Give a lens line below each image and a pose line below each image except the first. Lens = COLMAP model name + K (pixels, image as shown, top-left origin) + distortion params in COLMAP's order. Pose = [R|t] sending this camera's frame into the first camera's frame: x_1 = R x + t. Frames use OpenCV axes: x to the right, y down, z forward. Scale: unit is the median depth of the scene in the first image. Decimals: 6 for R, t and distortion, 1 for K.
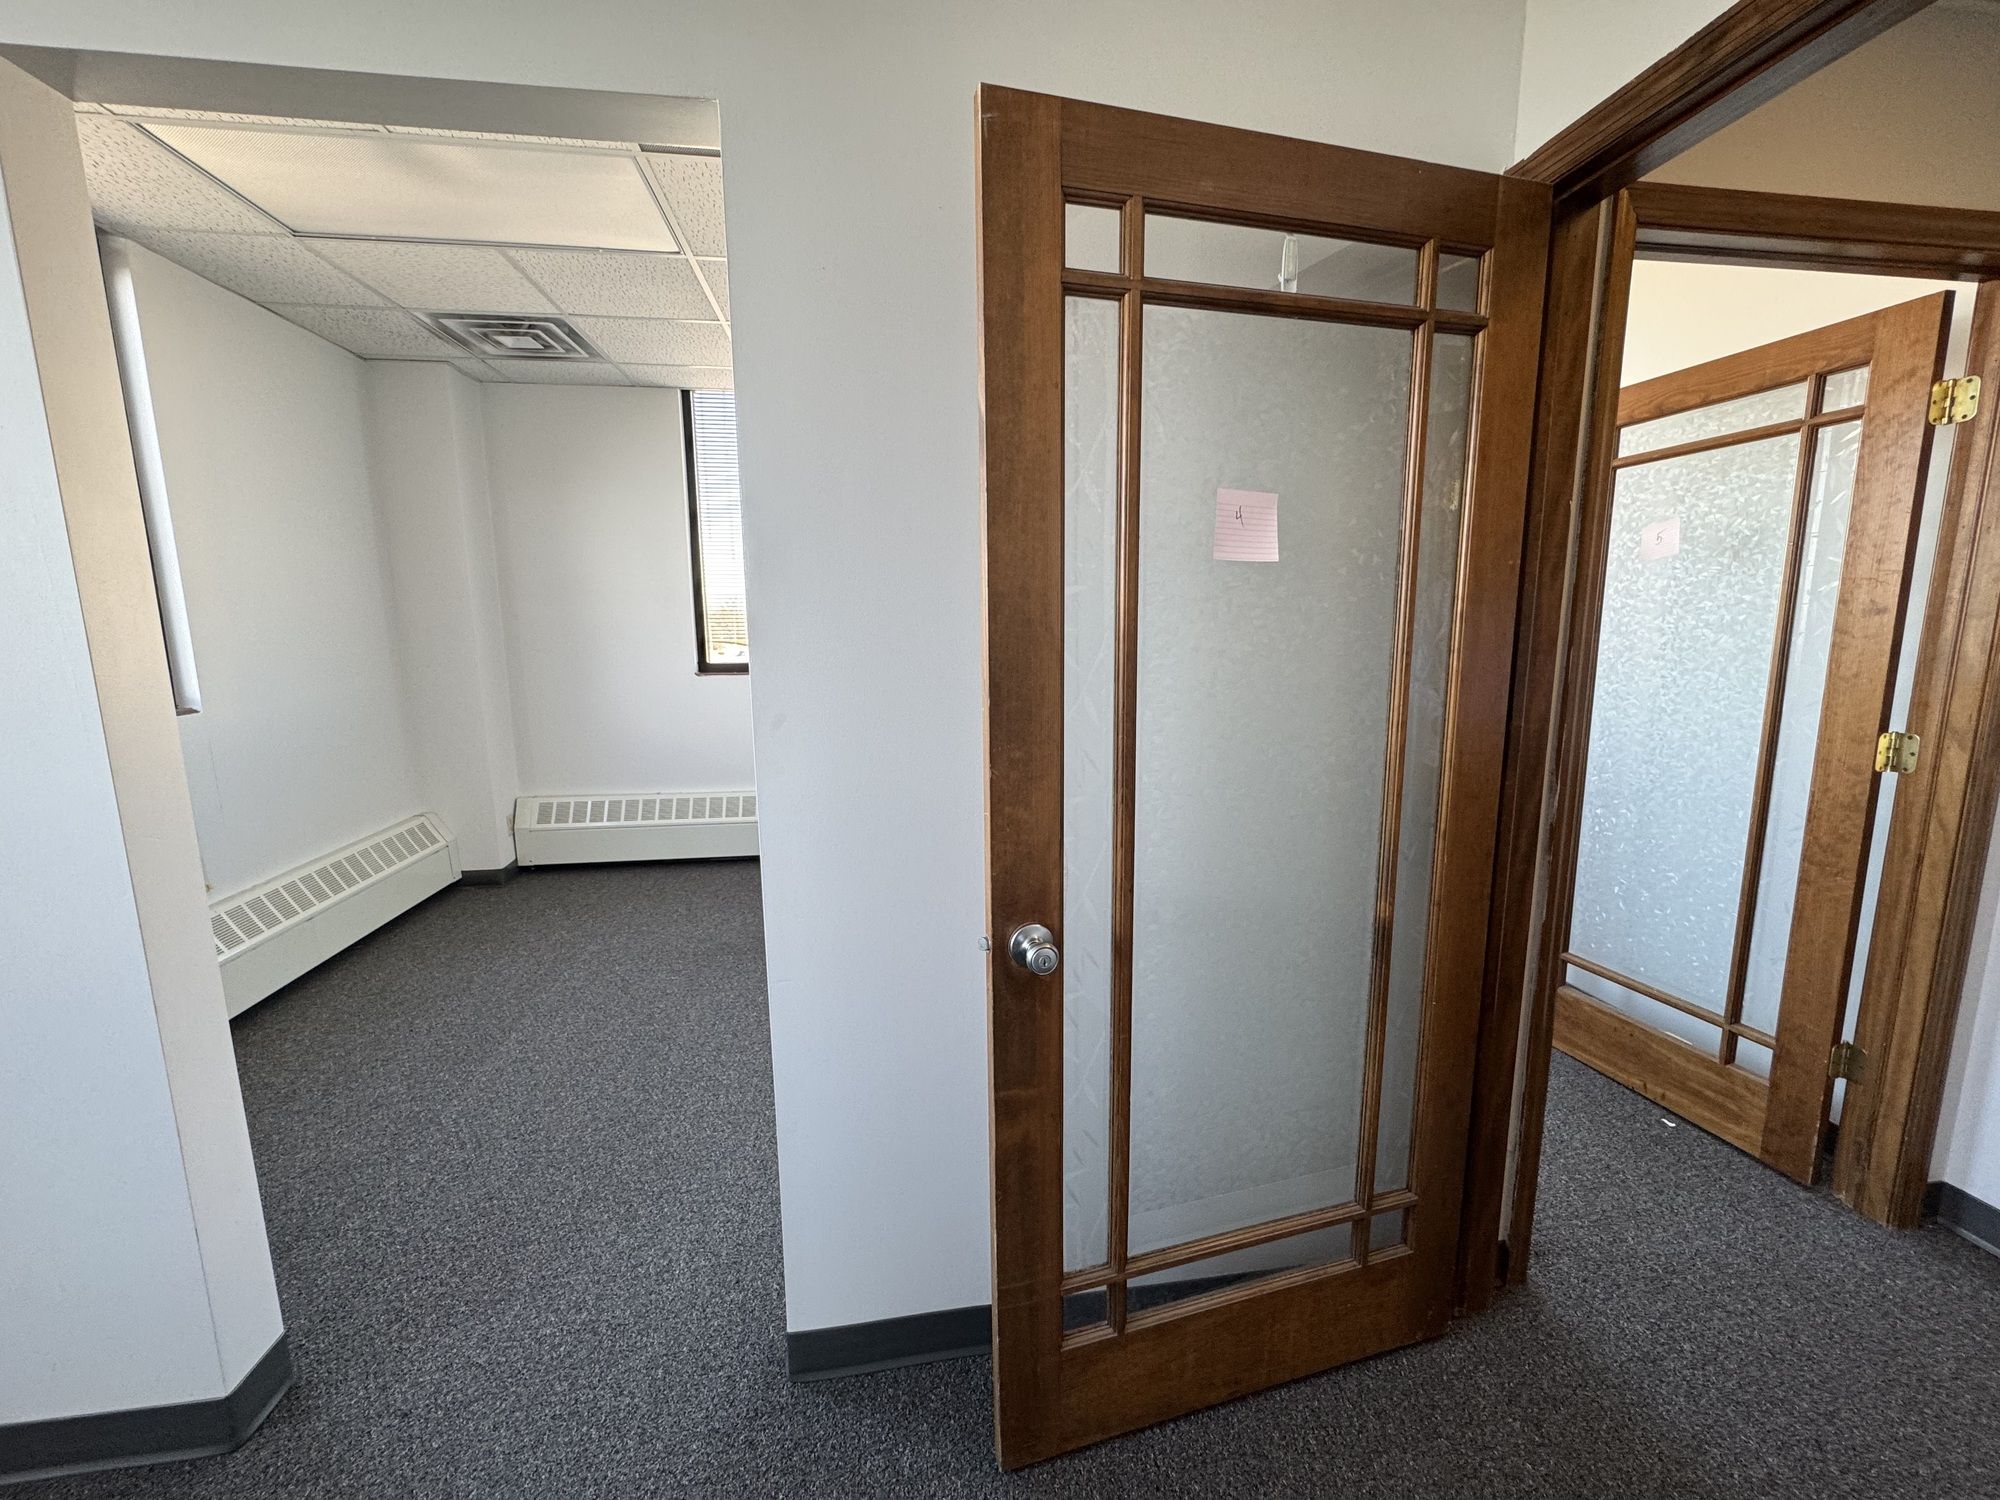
lens RADIAL K [[794.2, 0, 999.3], [0, 794.2, 751.7], [0, 0, 1]] dist [-0.002718, 0.000370]
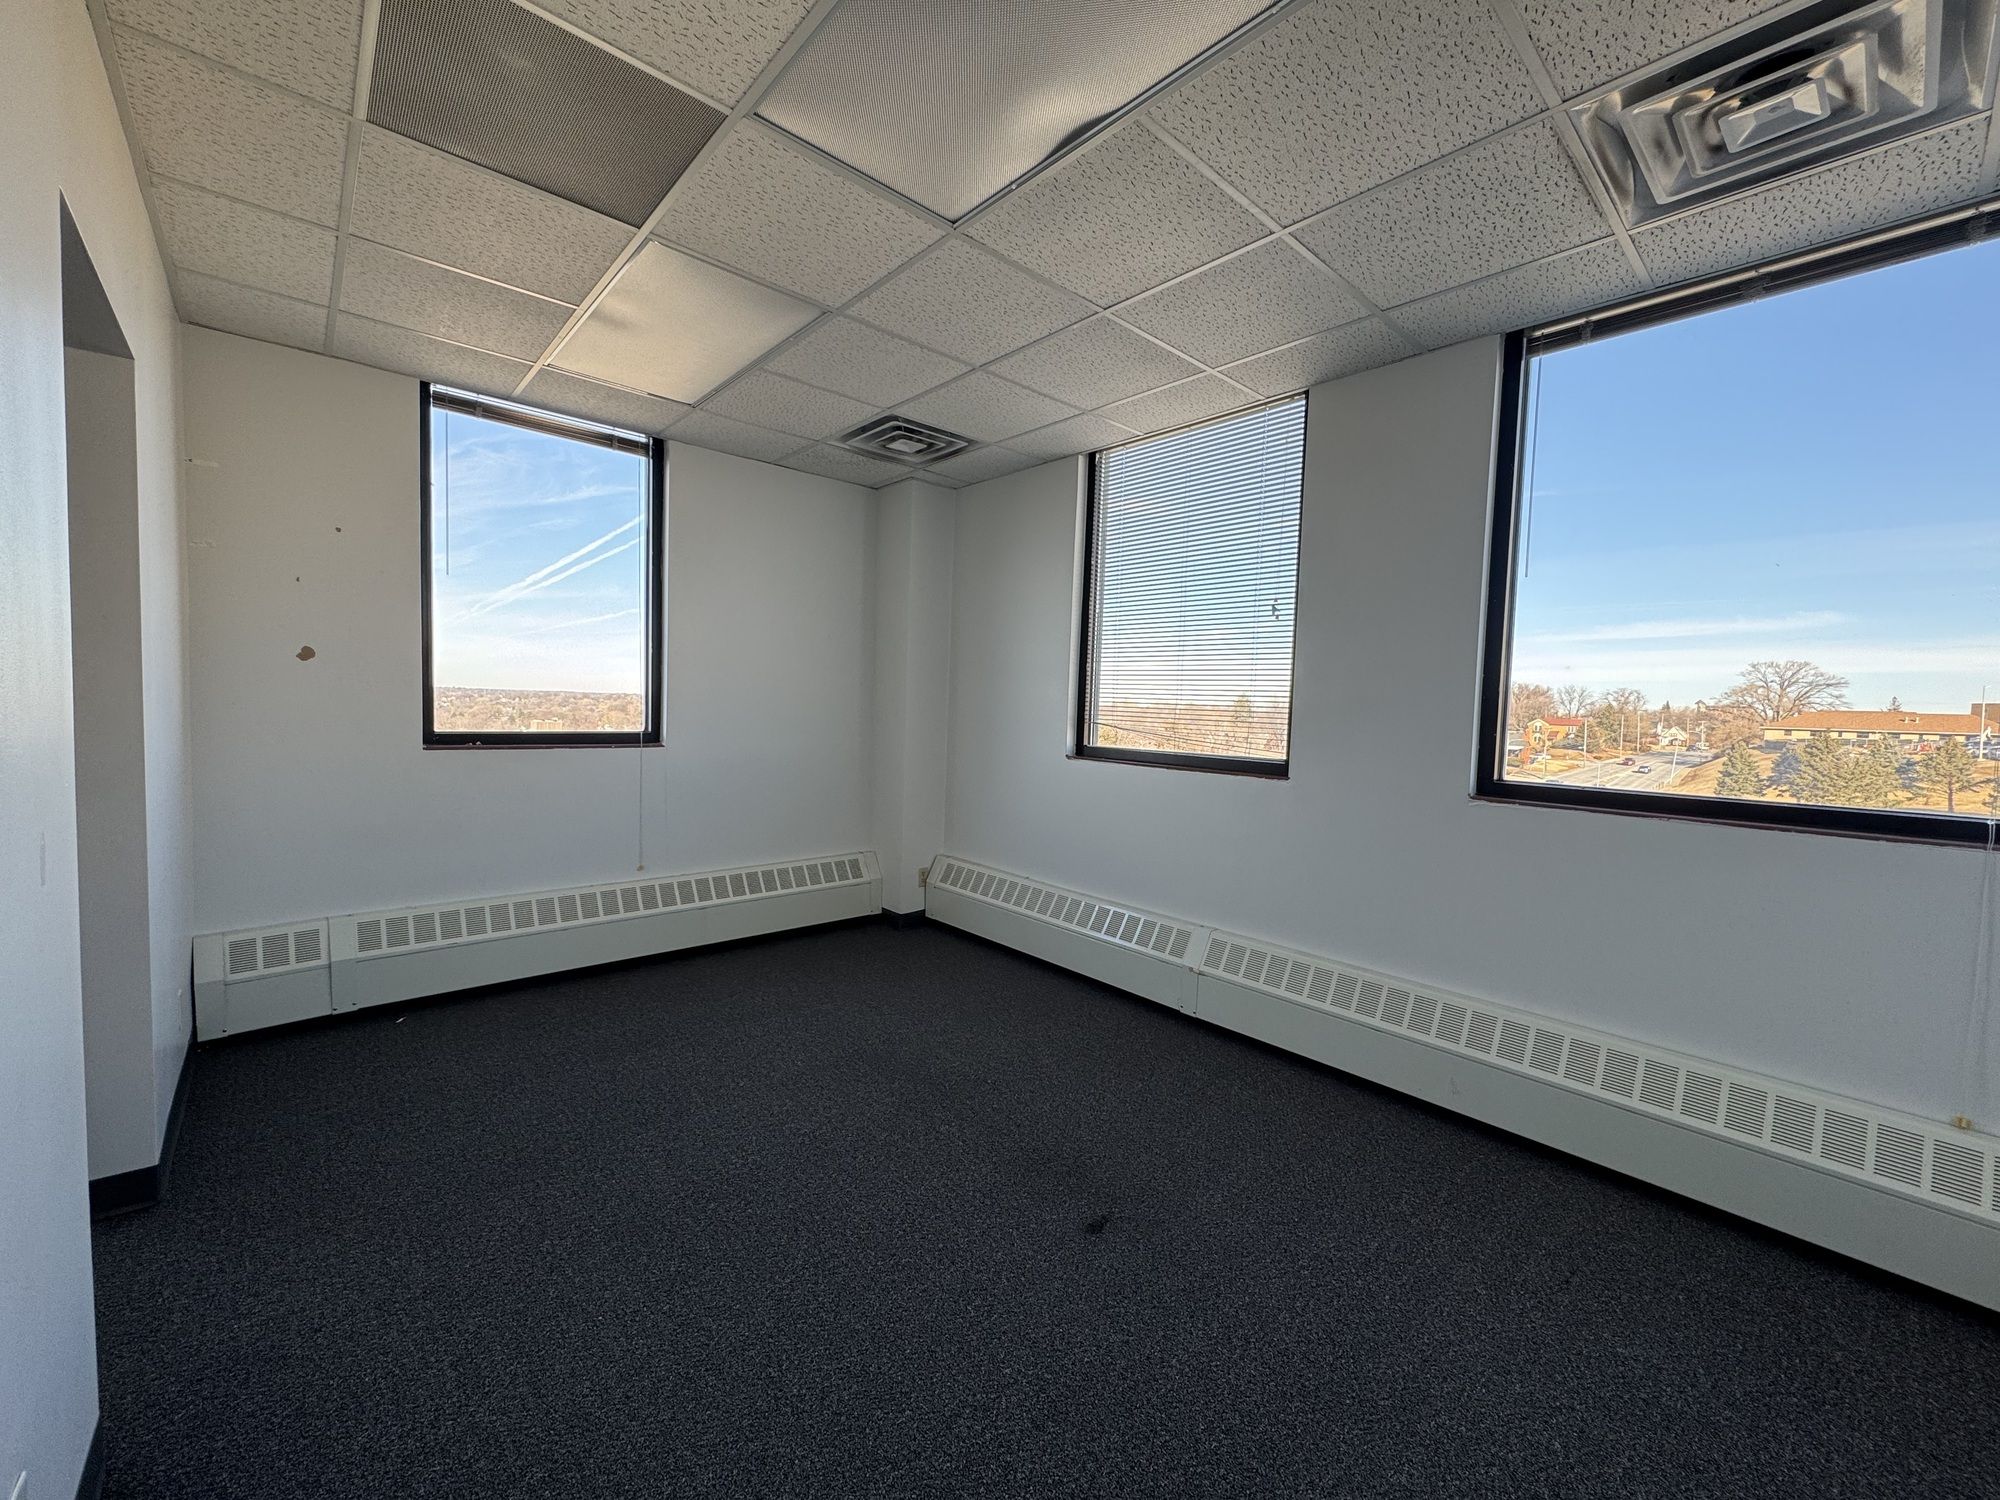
lens RADIAL K [[794.2, 0, 997.7], [0, 794.2, 748.0], [0, 0, 1]] dist [-0.002718, 0.000370]
pose [[0.538578, 0.065720, -0.840009, 0.381322], [-0.168095, 0.985293, -0.030689, -0.073988], [0.825638, 0.157730, 0.541704, 0.500409]]
